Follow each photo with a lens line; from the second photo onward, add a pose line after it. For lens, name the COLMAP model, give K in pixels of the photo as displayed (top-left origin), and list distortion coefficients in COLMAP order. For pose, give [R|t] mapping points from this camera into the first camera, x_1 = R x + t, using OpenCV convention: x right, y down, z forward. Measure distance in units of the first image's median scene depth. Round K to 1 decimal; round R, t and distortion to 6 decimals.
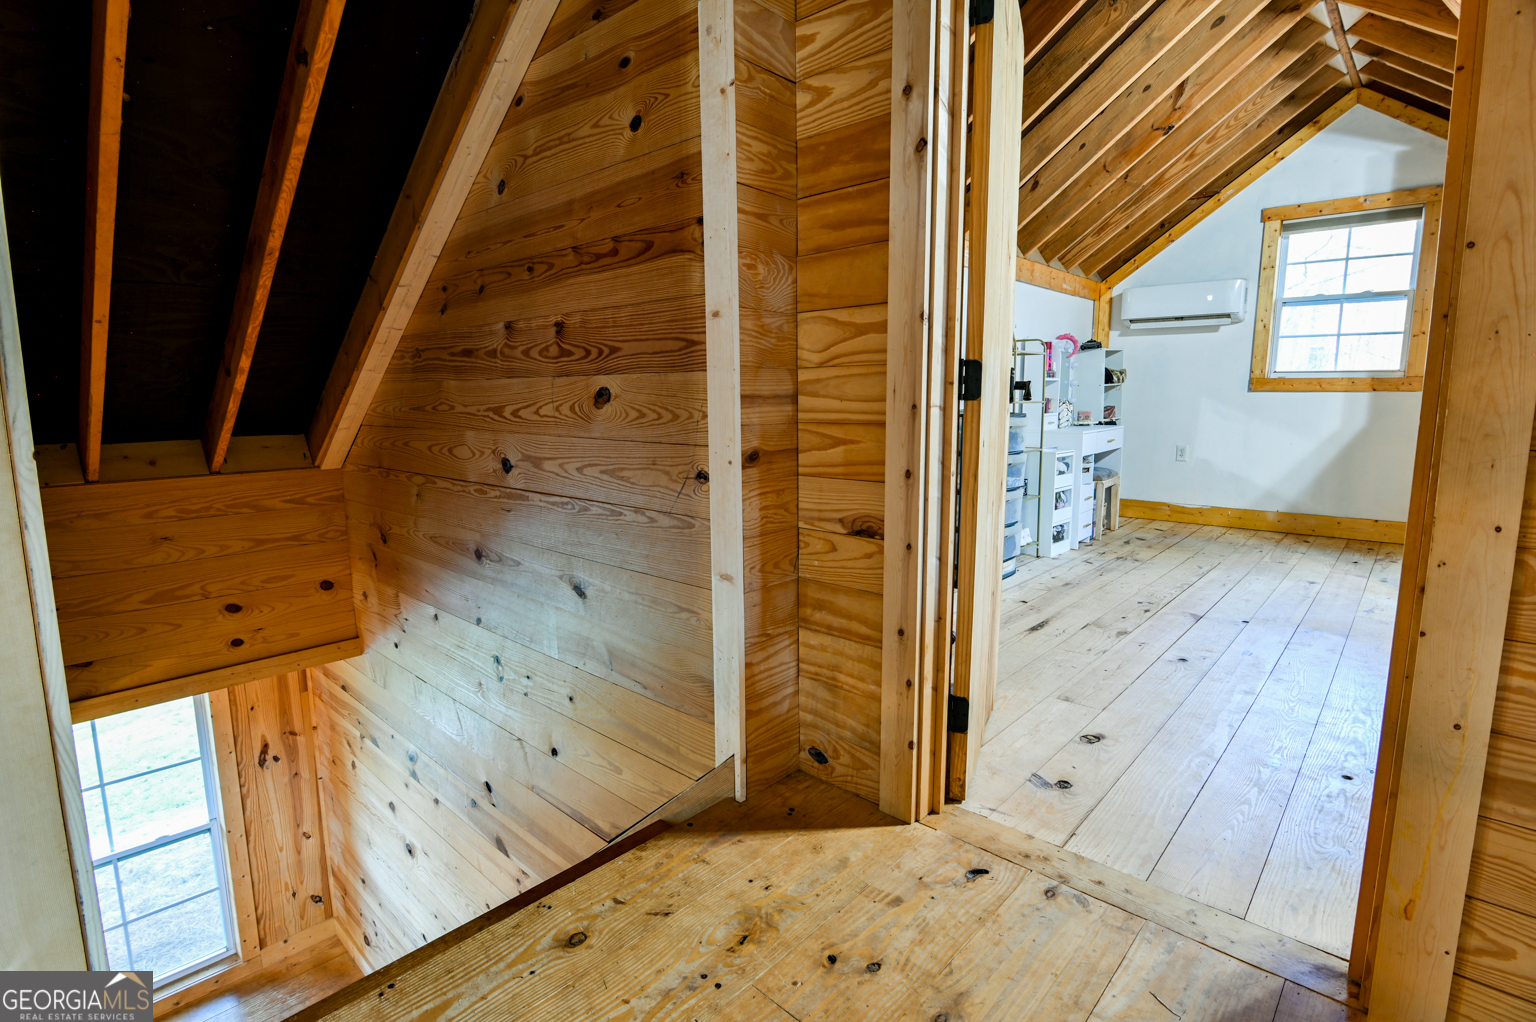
lens RADIAL K [[752.2, 0, 768.2], [0, 752.2, 503.0], [0, 0, 1]] dist [-0.021249, 0.000957]
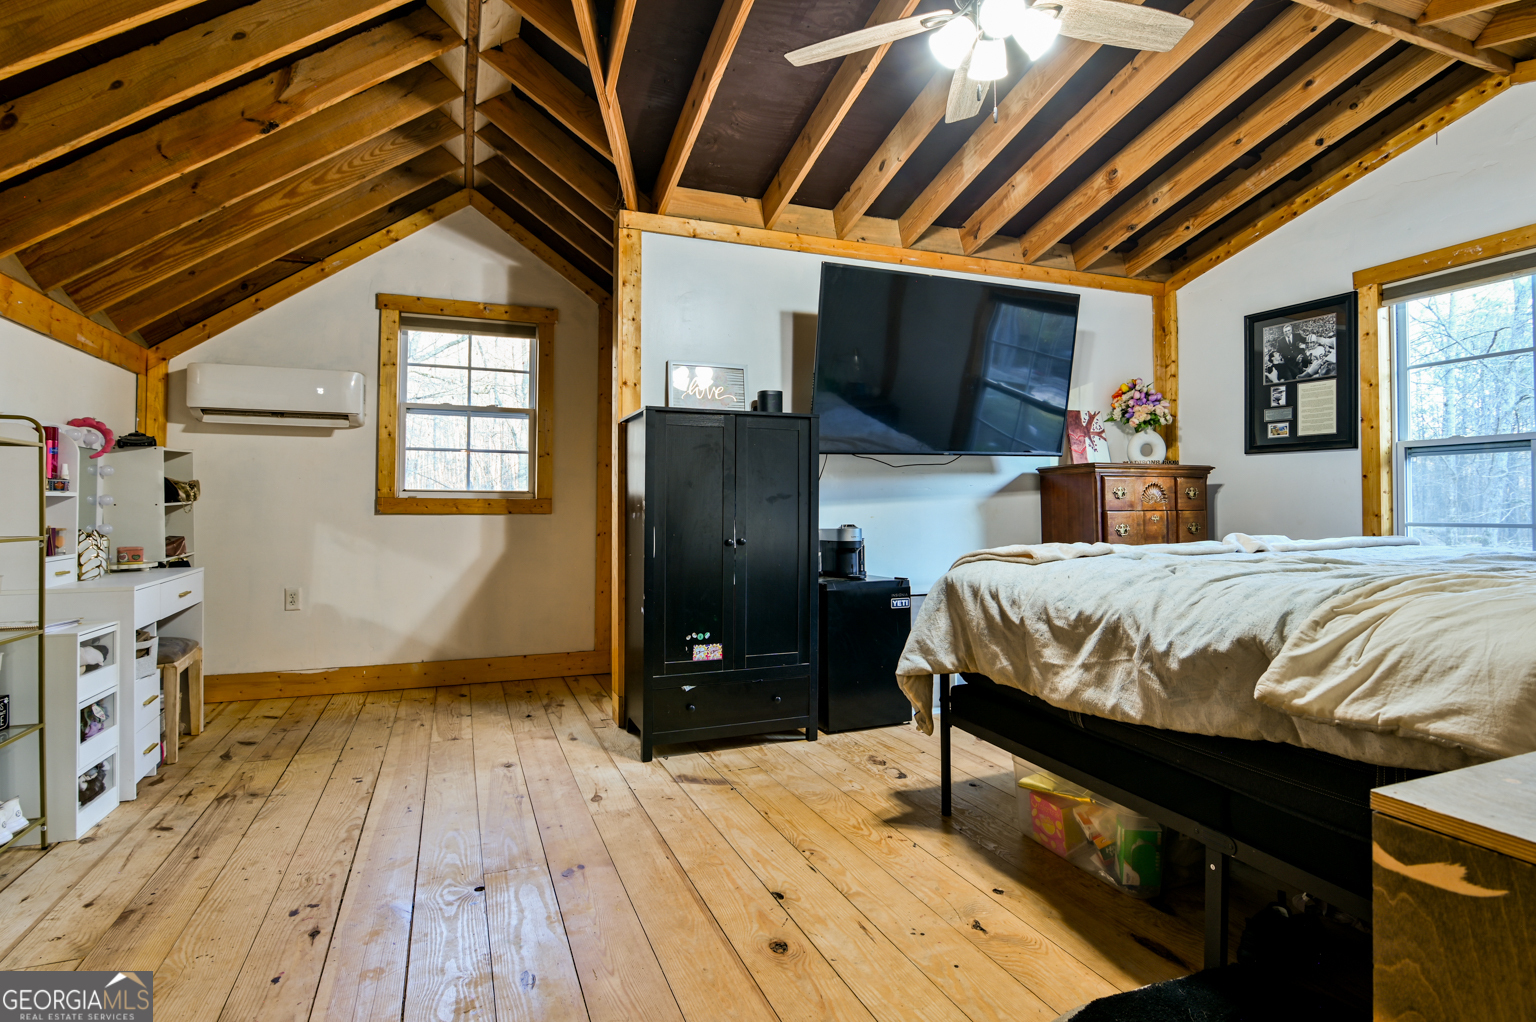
lens RADIAL K [[752.2, 0, 757.2], [0, 752.2, 499.2], [0, 0, 1]] dist [-0.021249, 0.000957]
pose [[0.439062, 0.017479, 0.898287, 0.116949], [0.125455, 0.988823, -0.080560, -0.053578], [-0.889655, 0.148066, 0.431962, 0.313162]]
